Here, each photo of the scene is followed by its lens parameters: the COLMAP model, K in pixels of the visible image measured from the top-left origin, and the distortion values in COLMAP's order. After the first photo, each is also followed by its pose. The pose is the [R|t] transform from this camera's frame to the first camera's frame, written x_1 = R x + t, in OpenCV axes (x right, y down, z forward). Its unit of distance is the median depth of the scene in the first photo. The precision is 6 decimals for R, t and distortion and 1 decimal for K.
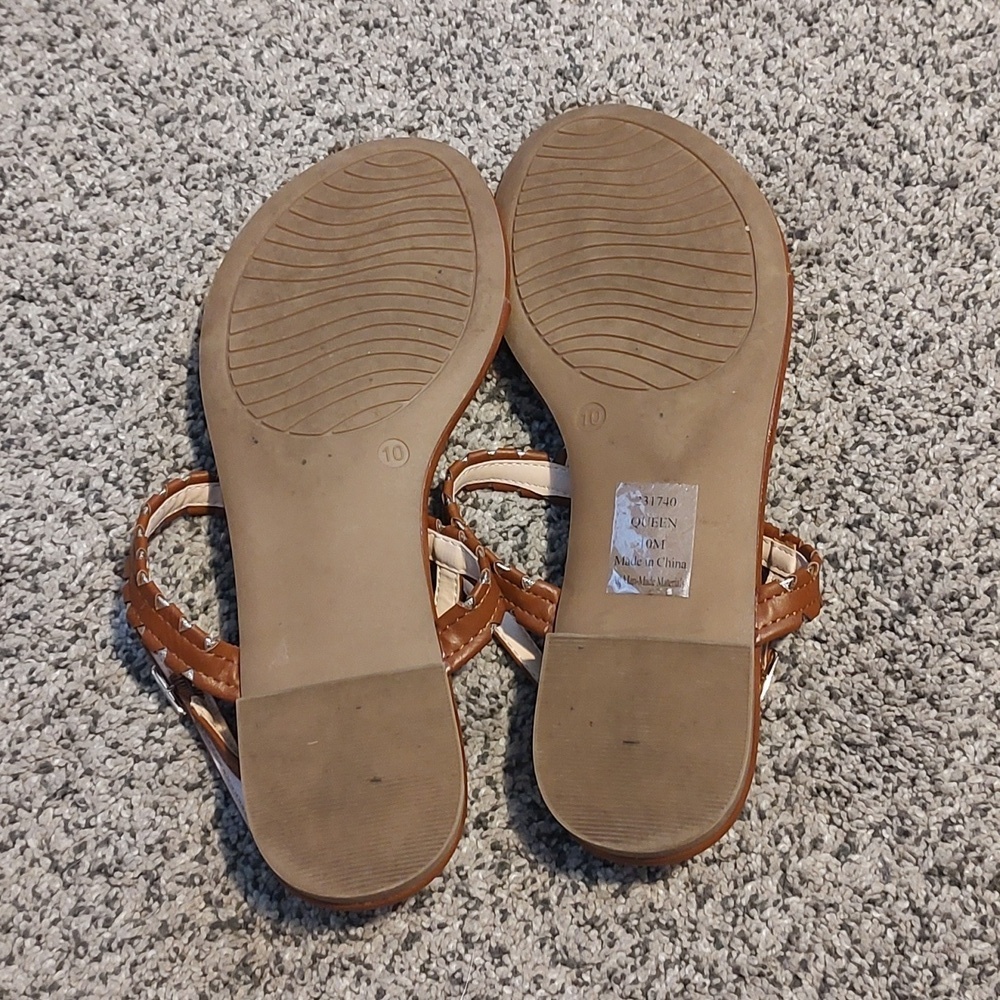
lens RADIAL K [[1719.6, 0, 501.0], [0, 1719.6, 499.6], [0, 0, 1]] dist [0.008737, 0.000000]
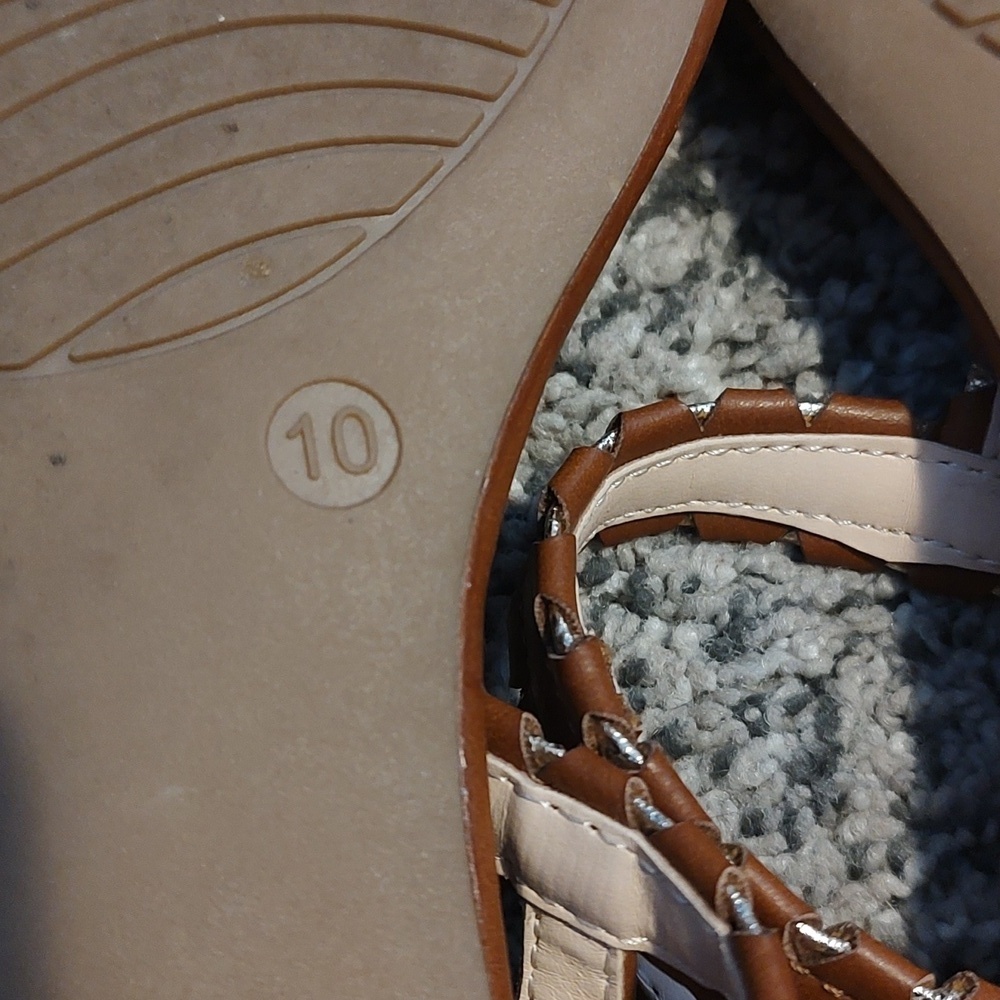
lens RADIAL K [[1719.6, 0, 499.4], [0, 1719.6, 502.3], [0, 0, 1]] dist [0.008737, 0.000000]
pose [[0.998909, -0.019987, 0.042210, -0.048080], [0.015000, 0.993217, 0.115308, -0.043948], [-0.044228, -0.114549, 0.992433, 0.736121]]
